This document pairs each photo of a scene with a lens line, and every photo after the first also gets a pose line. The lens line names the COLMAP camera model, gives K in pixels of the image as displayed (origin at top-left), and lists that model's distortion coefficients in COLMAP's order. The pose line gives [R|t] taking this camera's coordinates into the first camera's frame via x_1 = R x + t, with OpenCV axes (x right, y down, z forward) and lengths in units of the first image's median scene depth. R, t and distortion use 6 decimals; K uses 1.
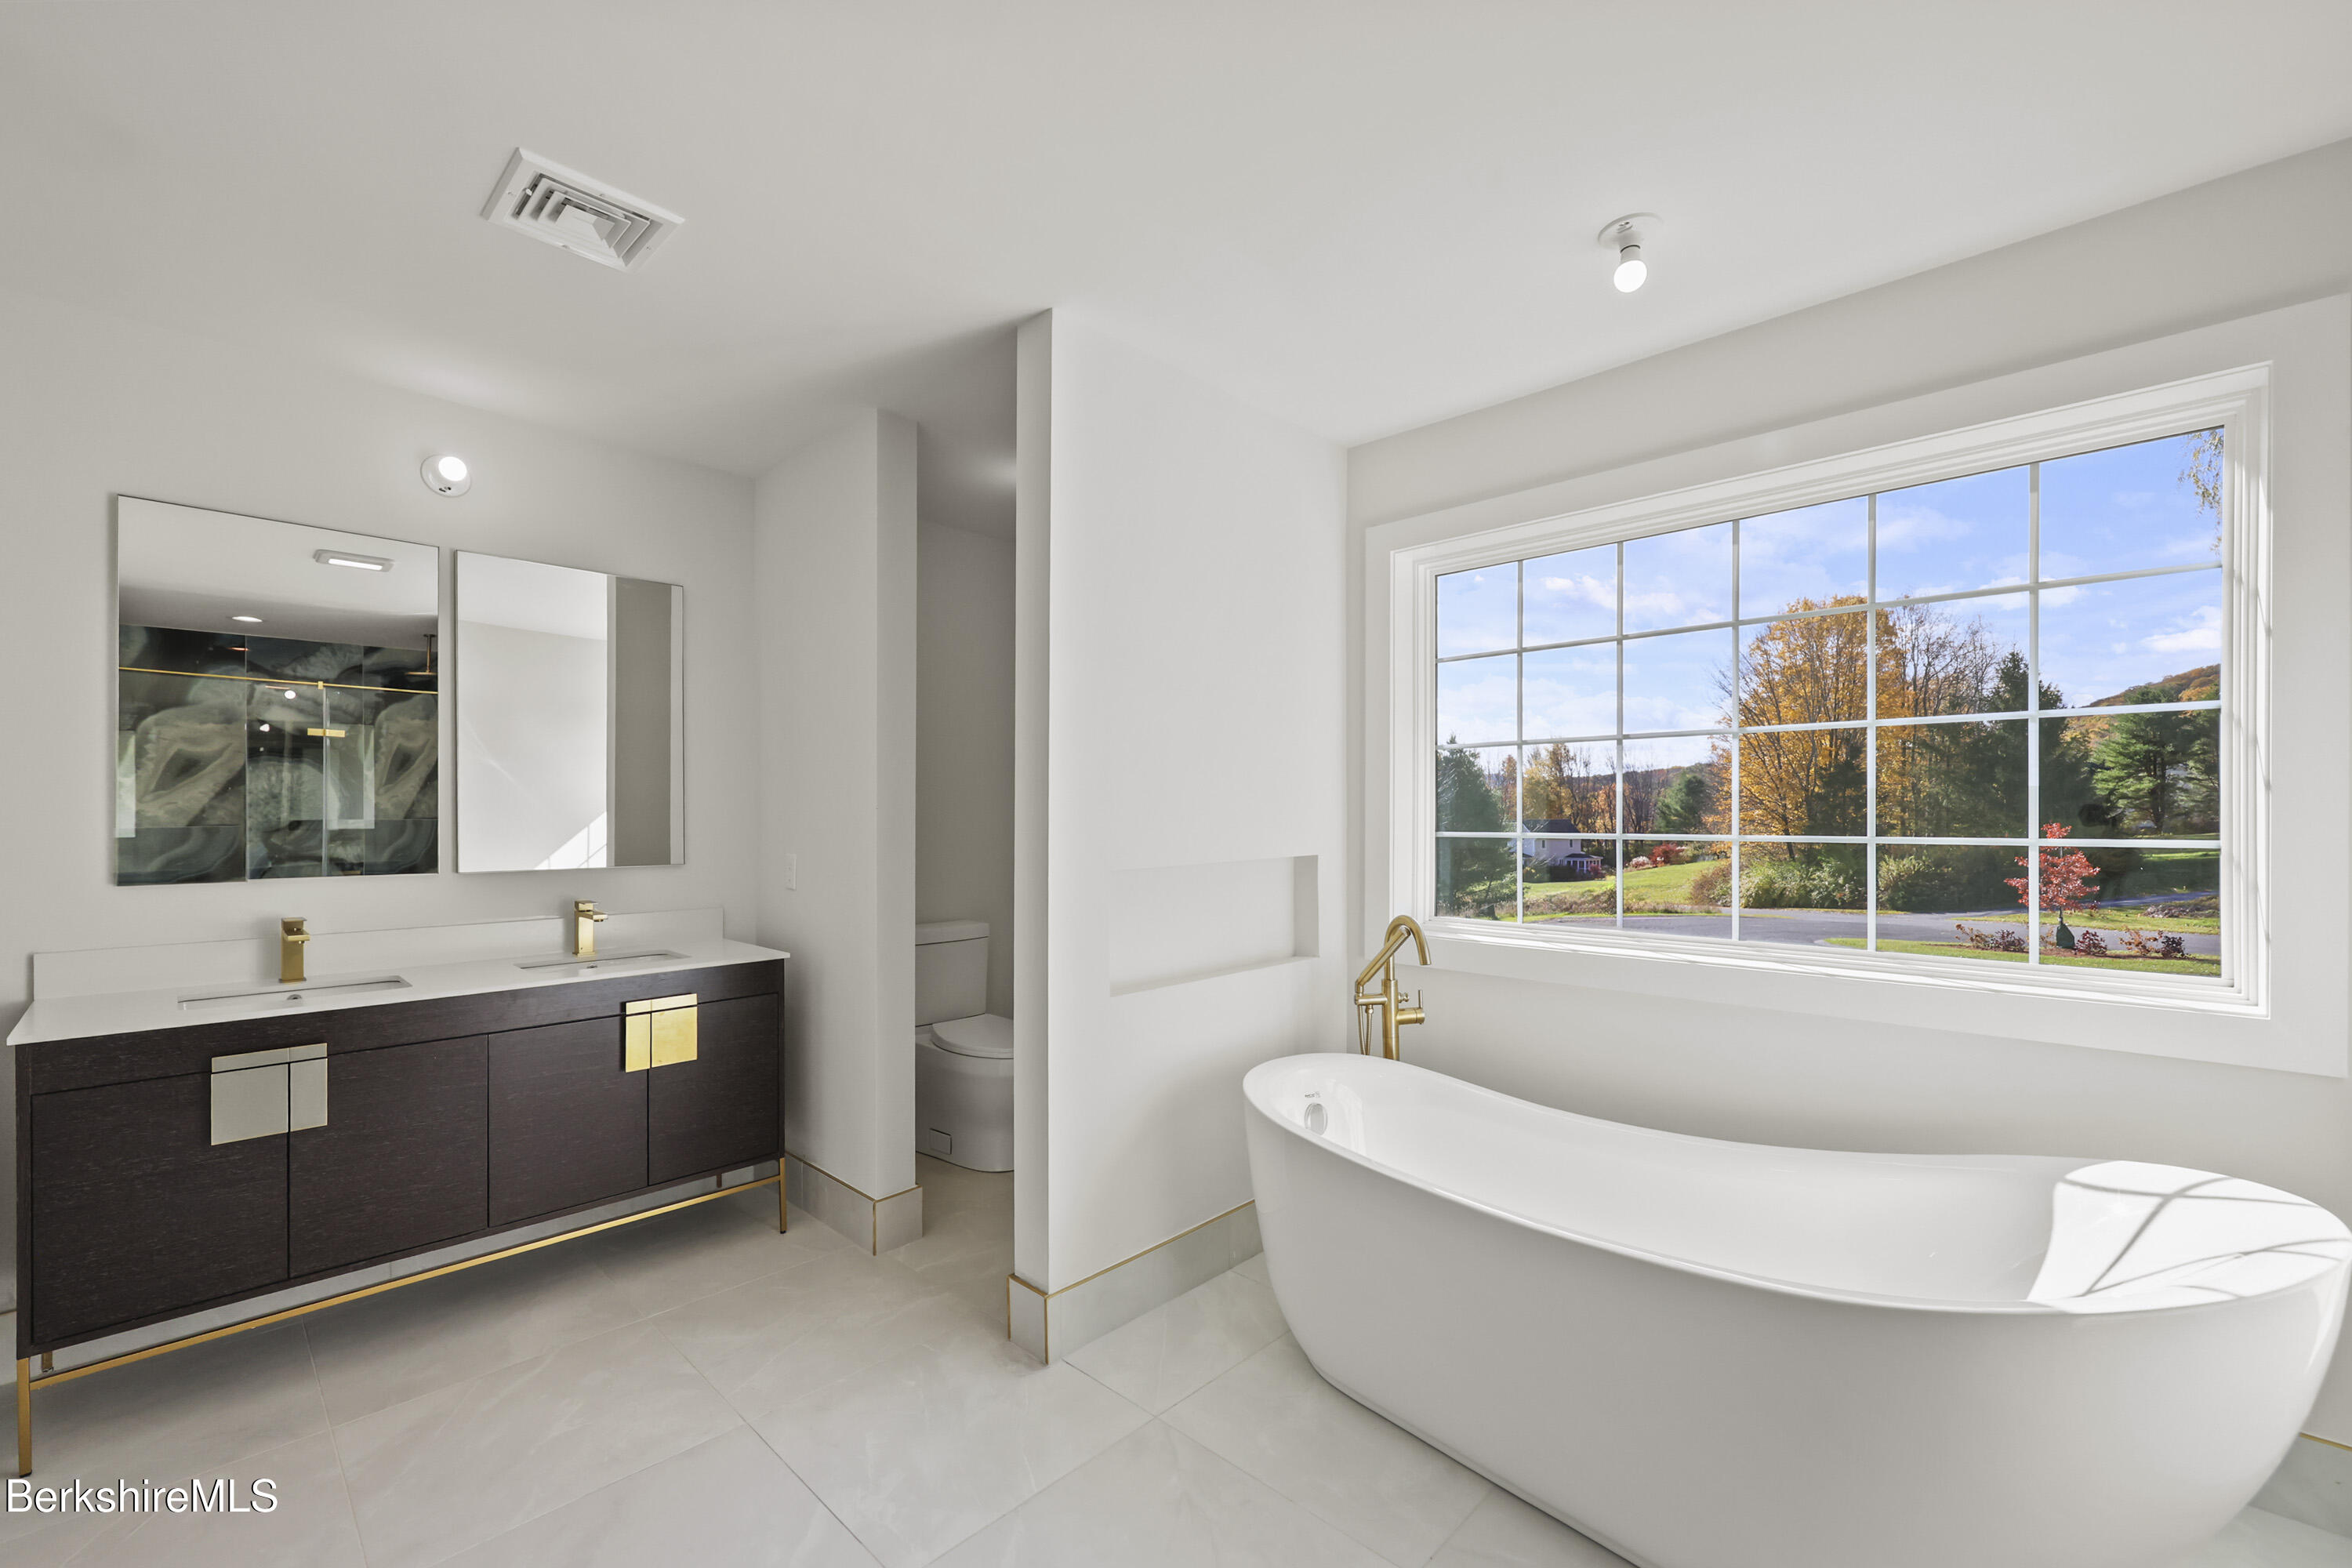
lens RADIAL K [[949.7, 0, 1178.1], [0, 949.7, 808.2], [0, 0, 1]] dist [0.000266, 0.000032]
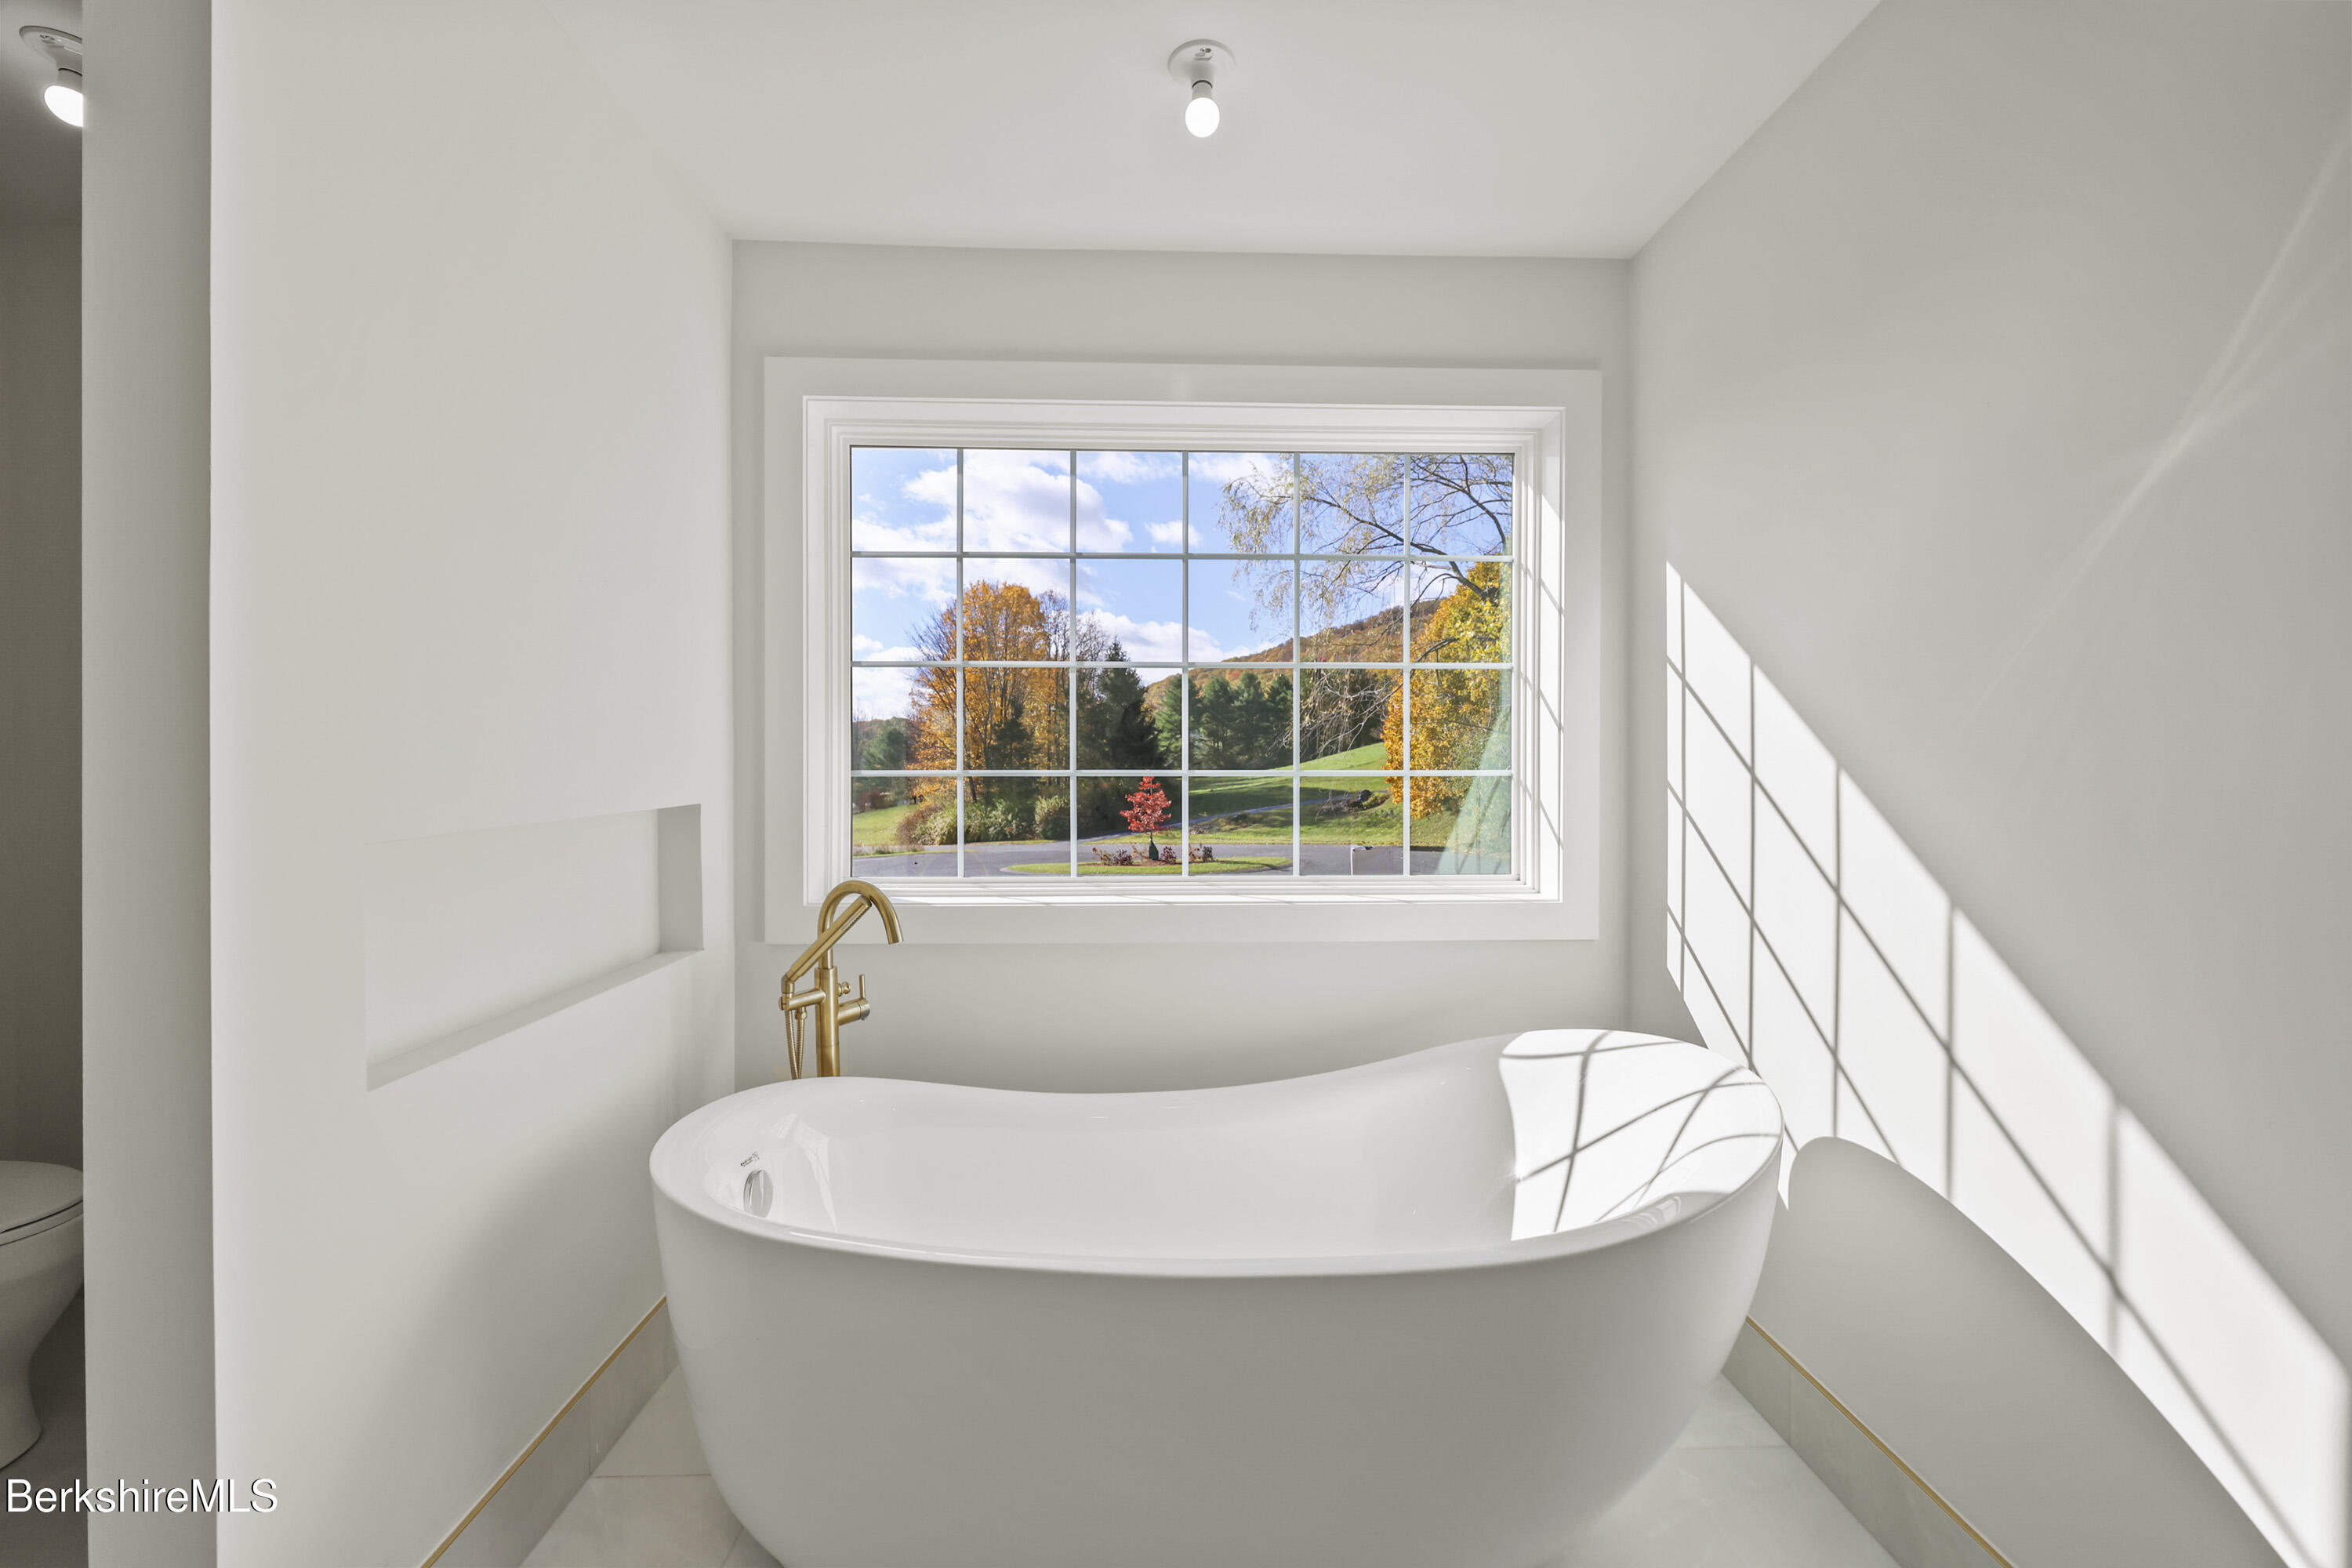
lens RADIAL K [[933.4, 0, 1172.7], [0, 933.4, 769.8], [0, 0, 1]] dist [0.000341, 0.000084]
pose [[0.701057, -0.004916, 0.713089, -0.105545], [-0.004449, 0.999927, 0.011267, 0.016134], [-0.713092, -0.011071, 0.700983, 0.293261]]
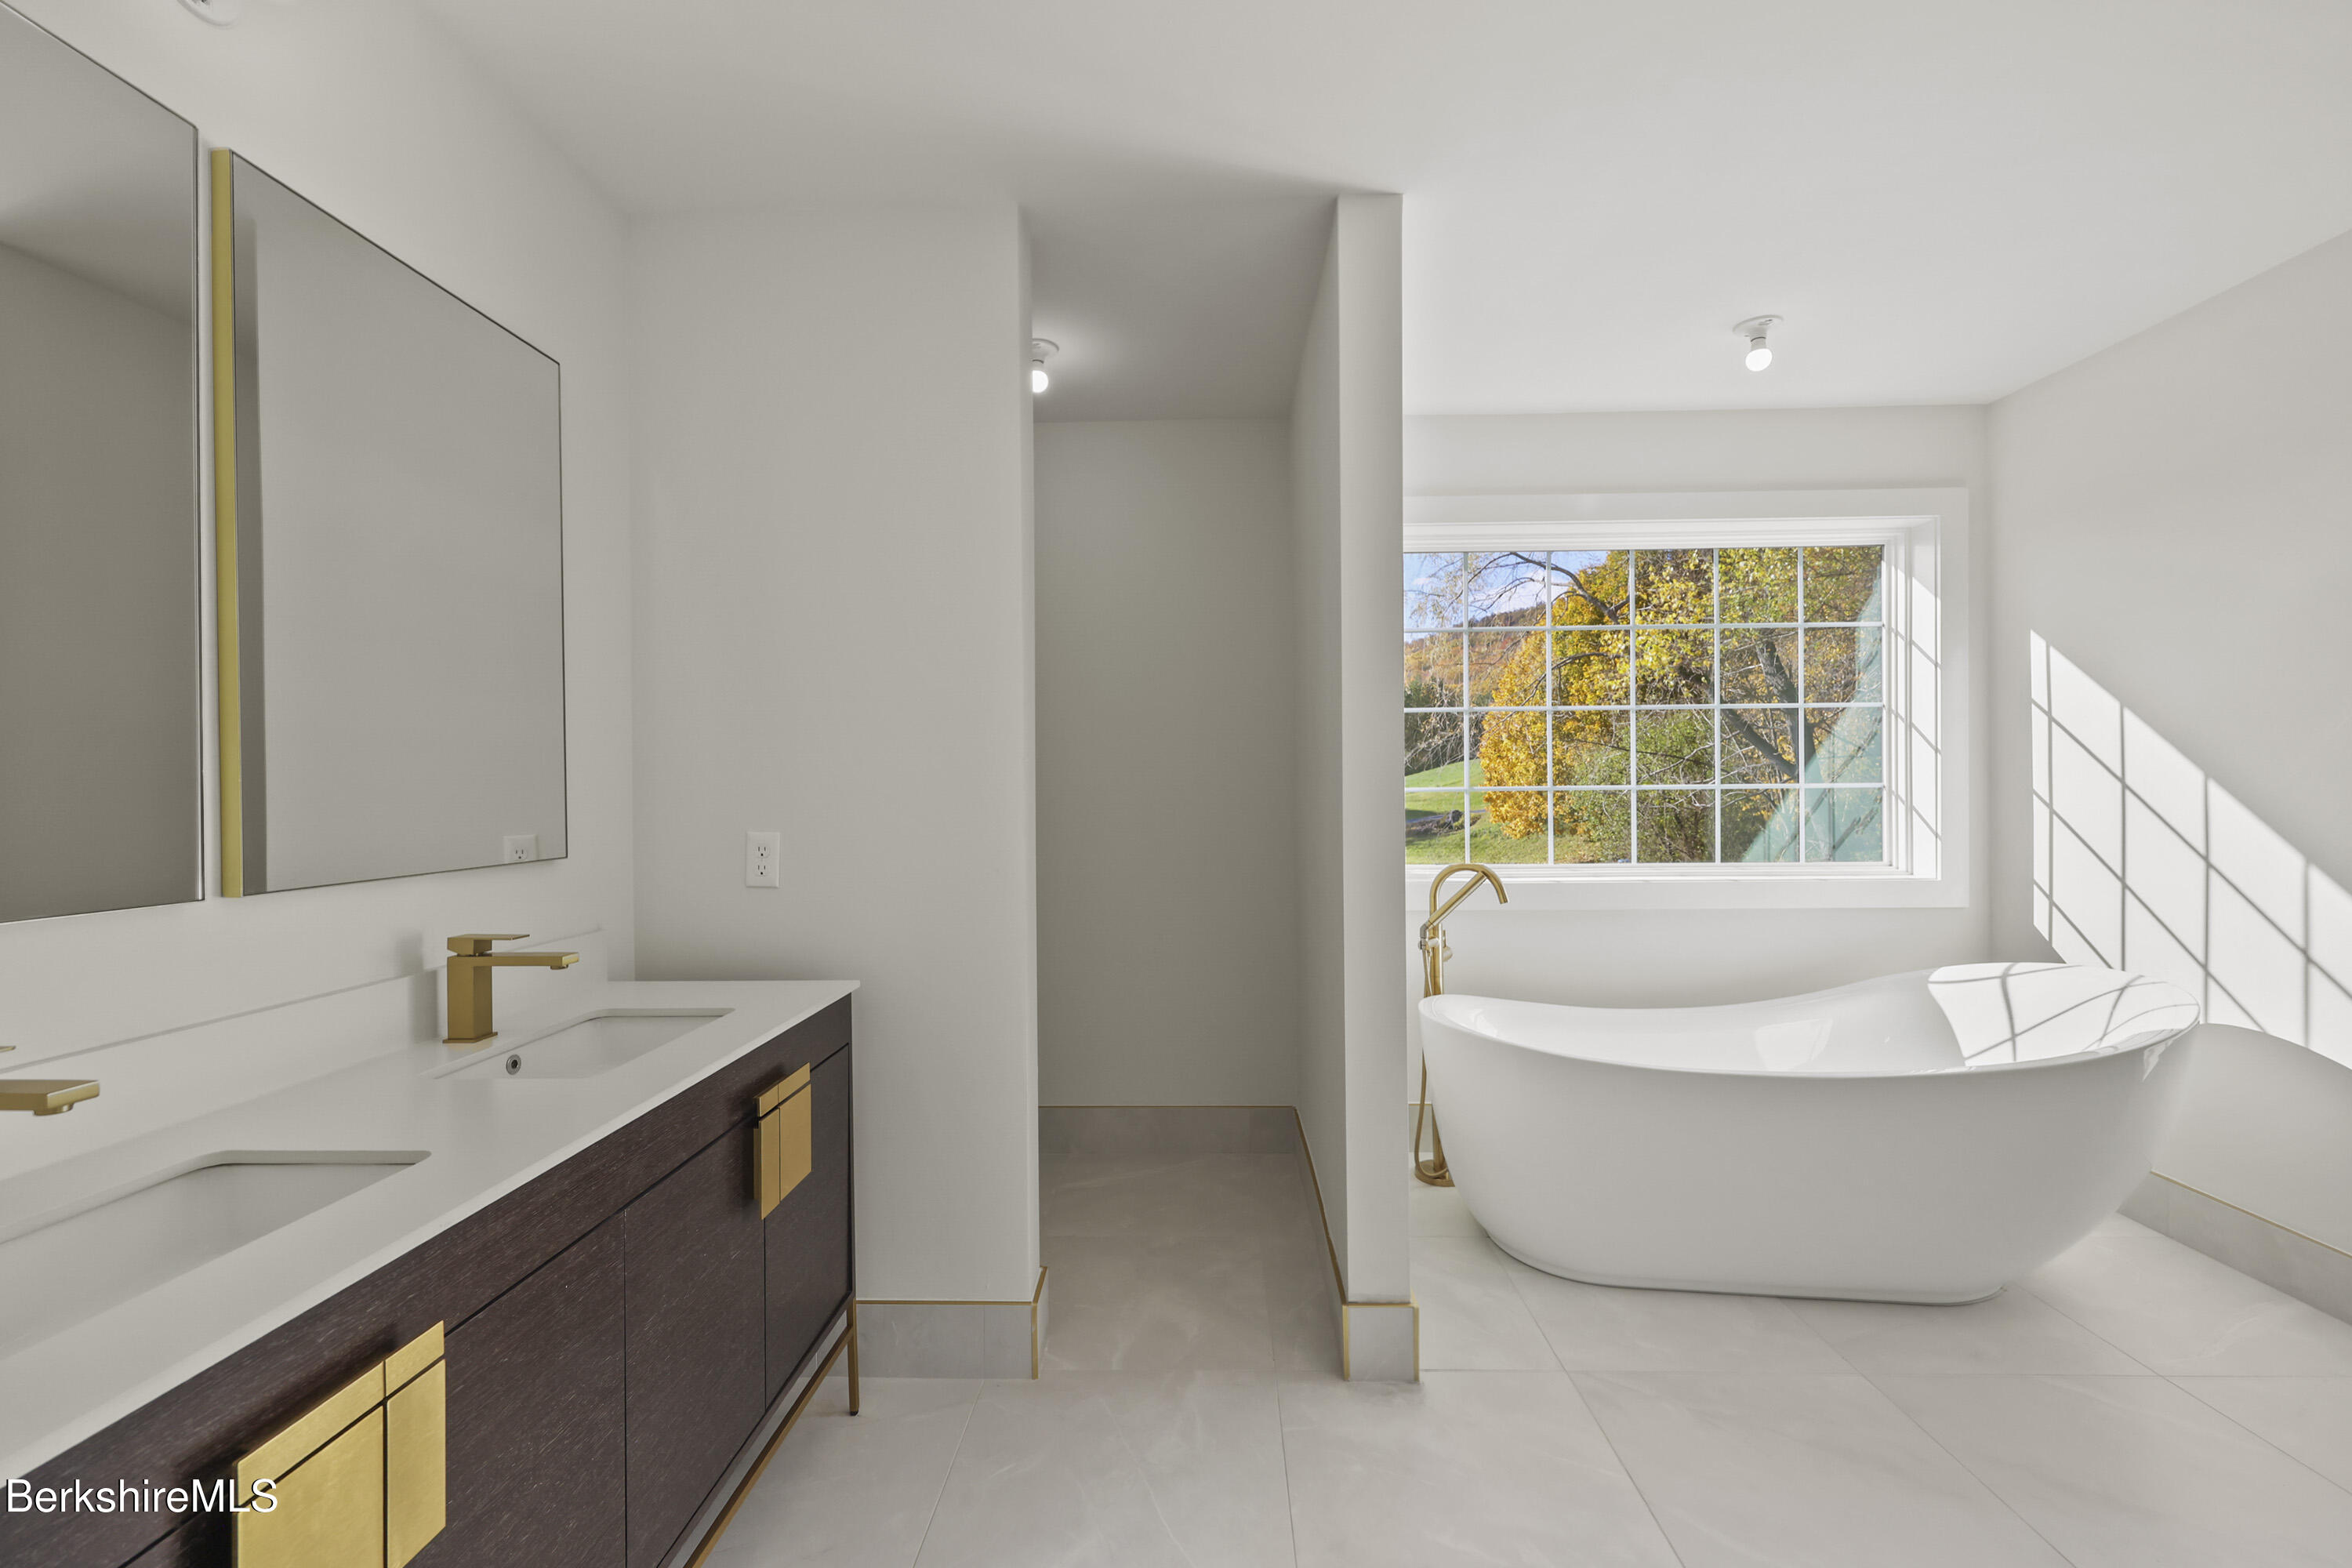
lens RADIAL K [[962.0, 0, 1179.8], [0, 962.0, 789.4], [0, 0, 1]] dist [0.001493, 0.000029]
pose [[0.743826, -0.010753, 0.668287, -0.712802], [0.007108, 0.999941, 0.008178, 0.016873], [-0.668335, -0.001333, 0.743859, 0.375081]]
